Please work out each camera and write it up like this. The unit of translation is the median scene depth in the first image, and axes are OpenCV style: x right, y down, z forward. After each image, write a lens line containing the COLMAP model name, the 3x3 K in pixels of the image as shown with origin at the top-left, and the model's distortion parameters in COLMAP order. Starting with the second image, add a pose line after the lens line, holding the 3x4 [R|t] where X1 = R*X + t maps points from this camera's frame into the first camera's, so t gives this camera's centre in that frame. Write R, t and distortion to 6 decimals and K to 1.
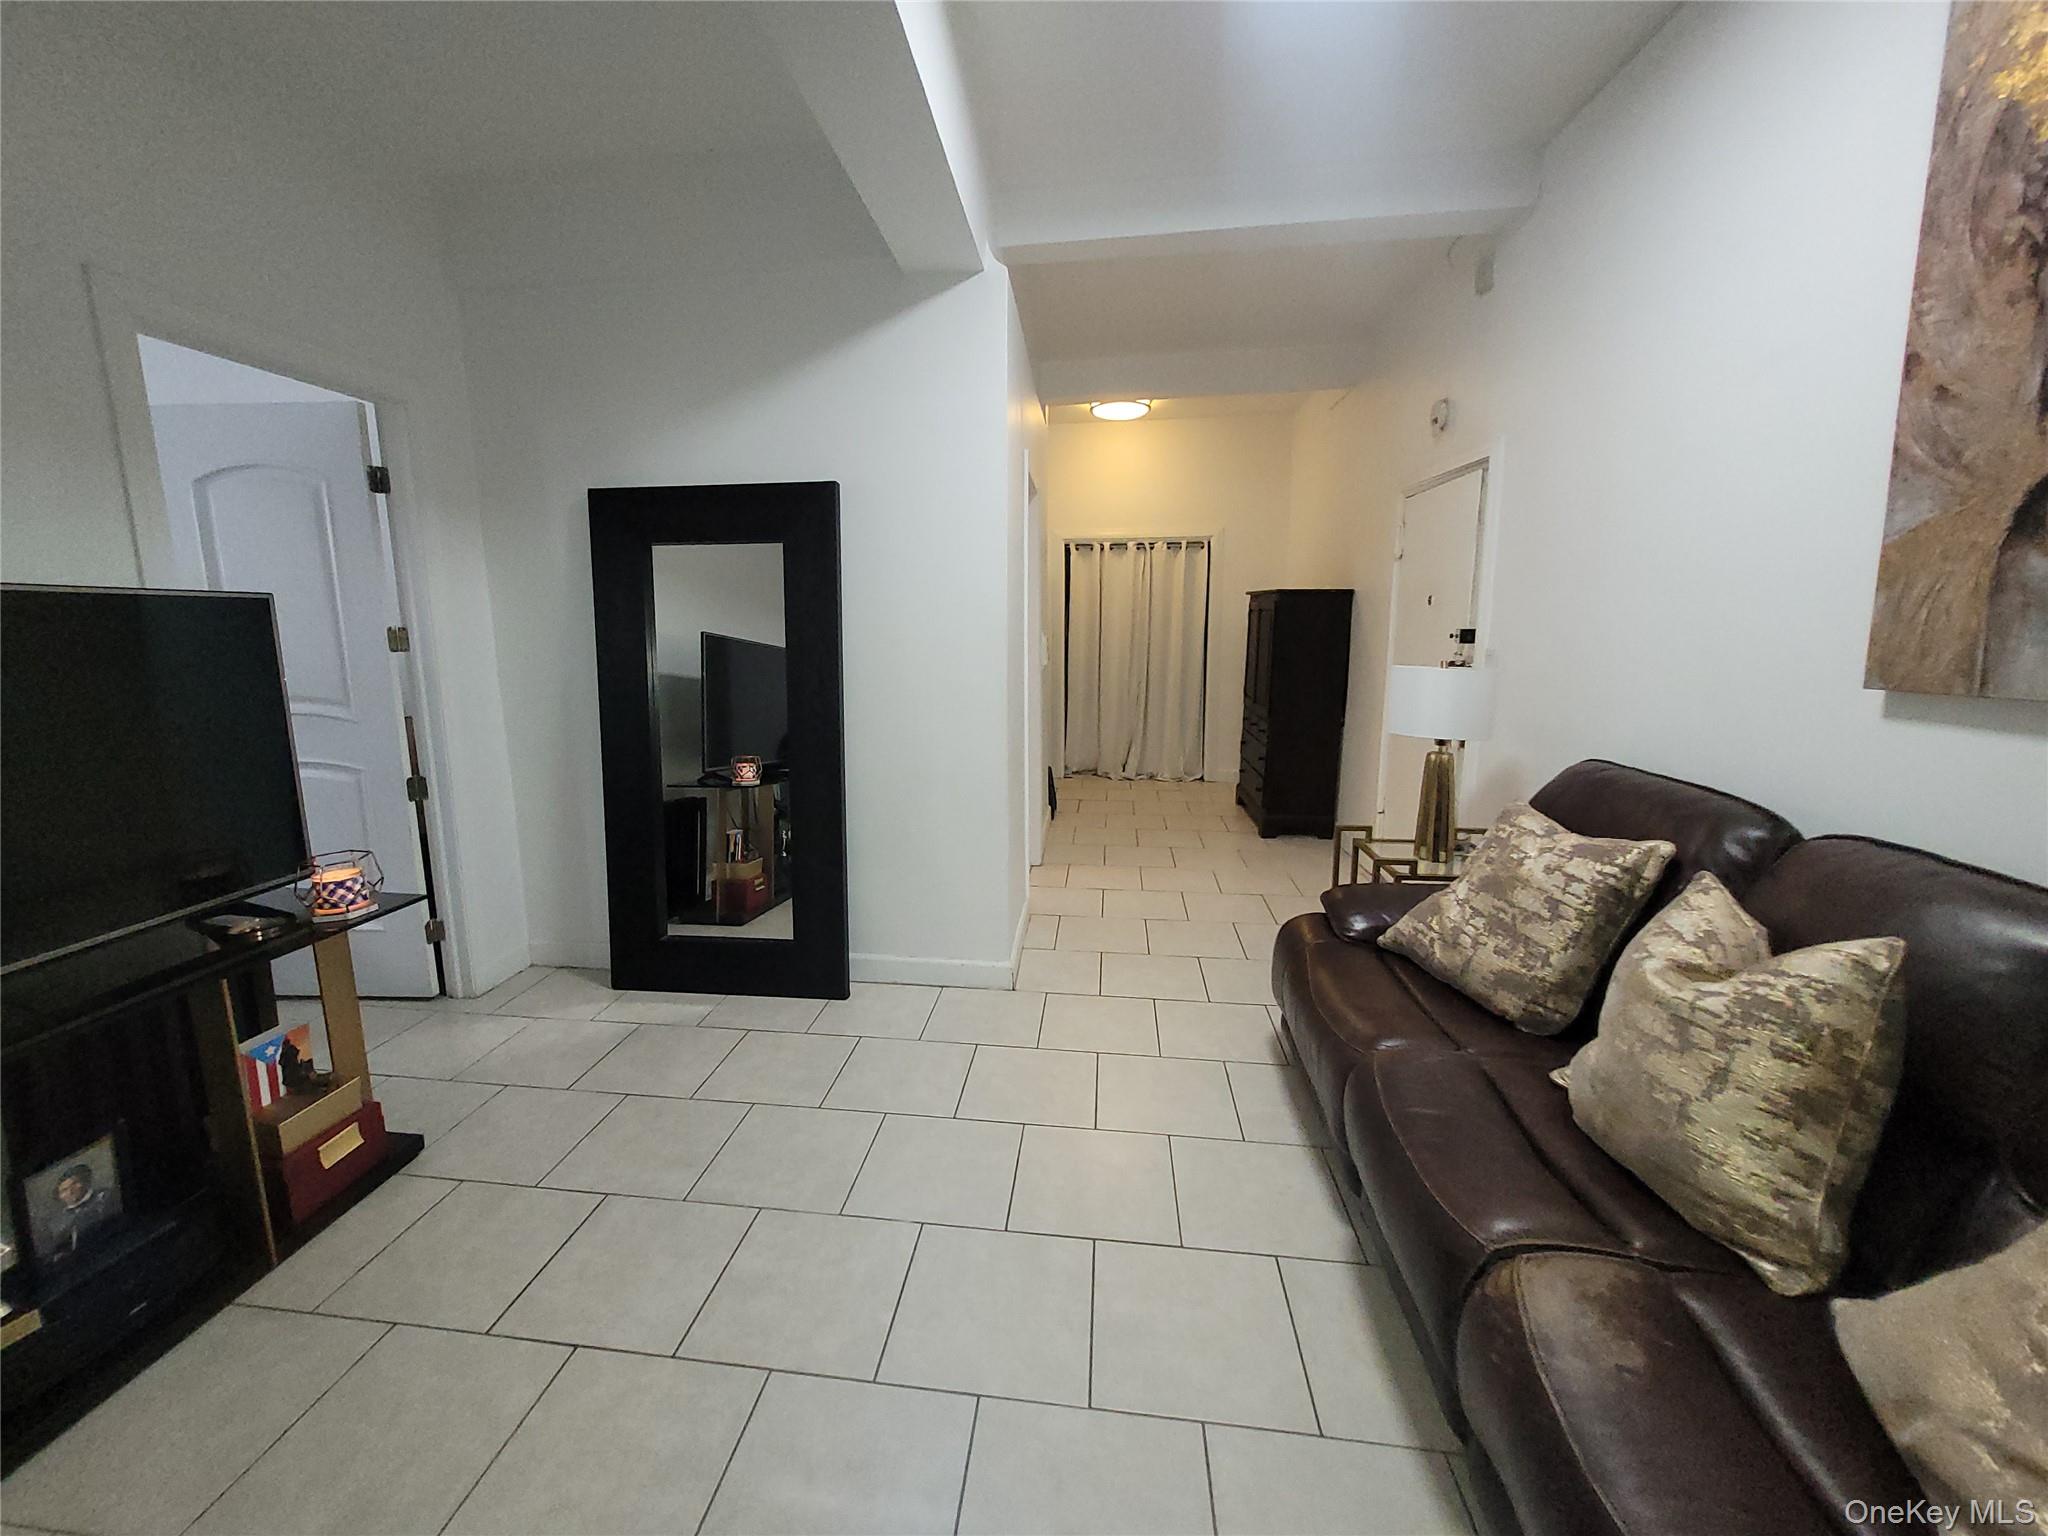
lens RADIAL K [[797.1, 0, 1013.5], [0, 797.1, 761.9], [0, 0, 1]] dist [-0.001663, -0.000330]
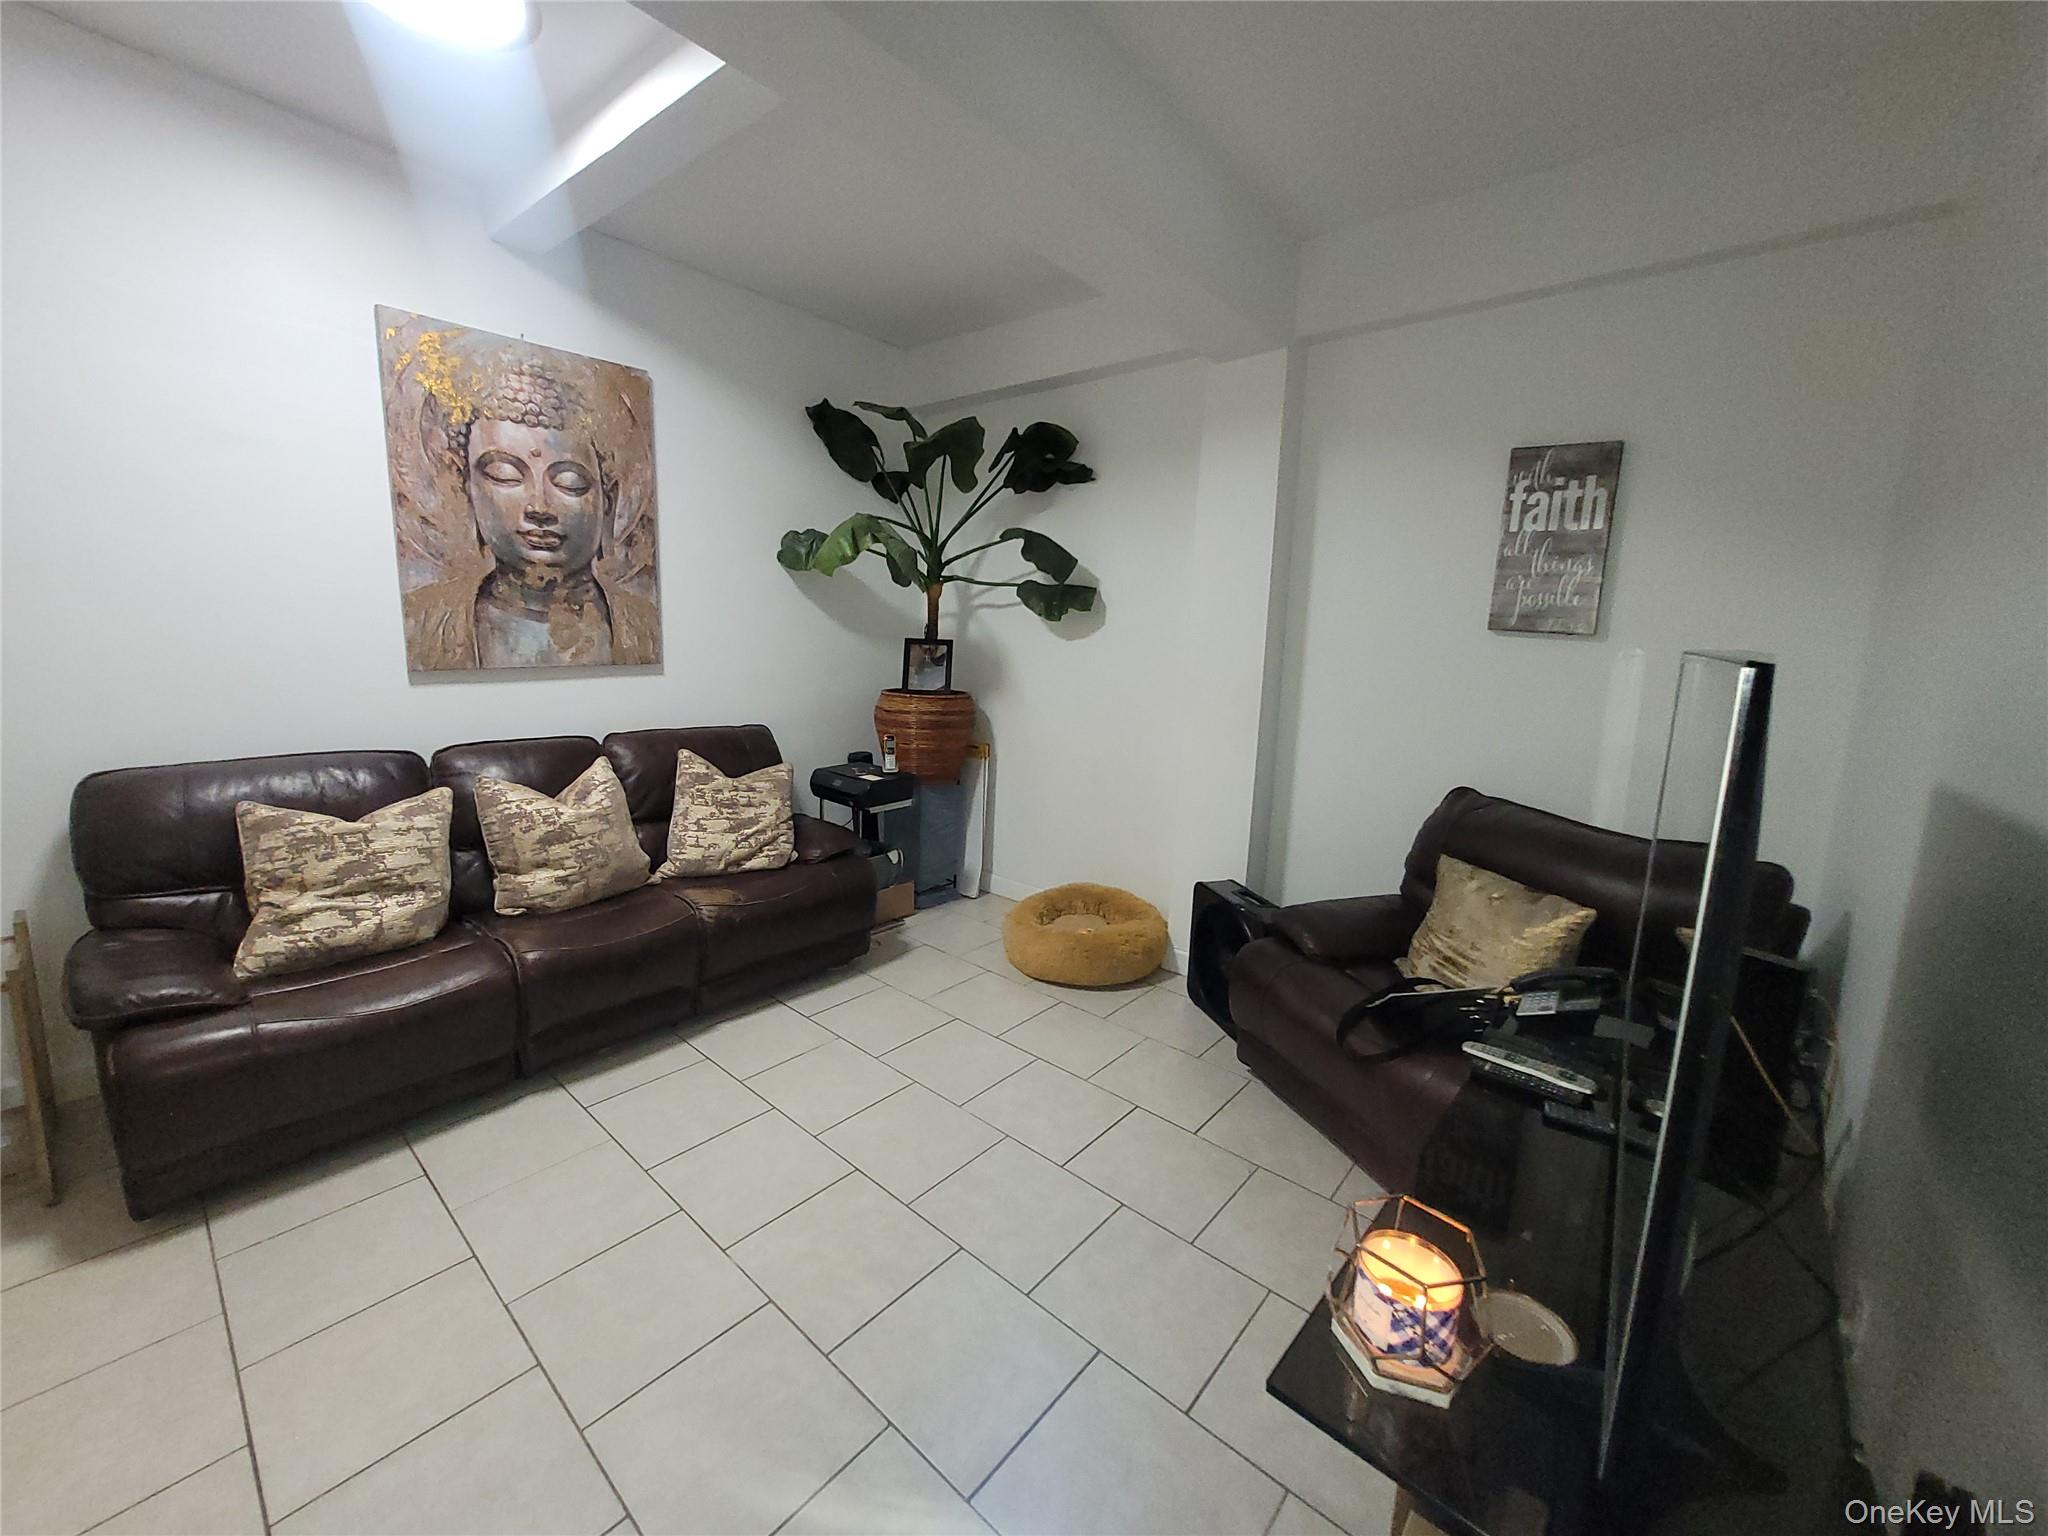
lens RADIAL K [[797.1, 0, 1019.5], [0, 797.1, 746.0], [0, 0, 1]] dist [-0.001663, -0.000330]
pose [[-0.829335, -0.104514, 0.548889, -1.221109], [0.068650, 0.955849, 0.285728, -0.392904], [-0.554518, 0.274646, -0.785544, 1.896486]]
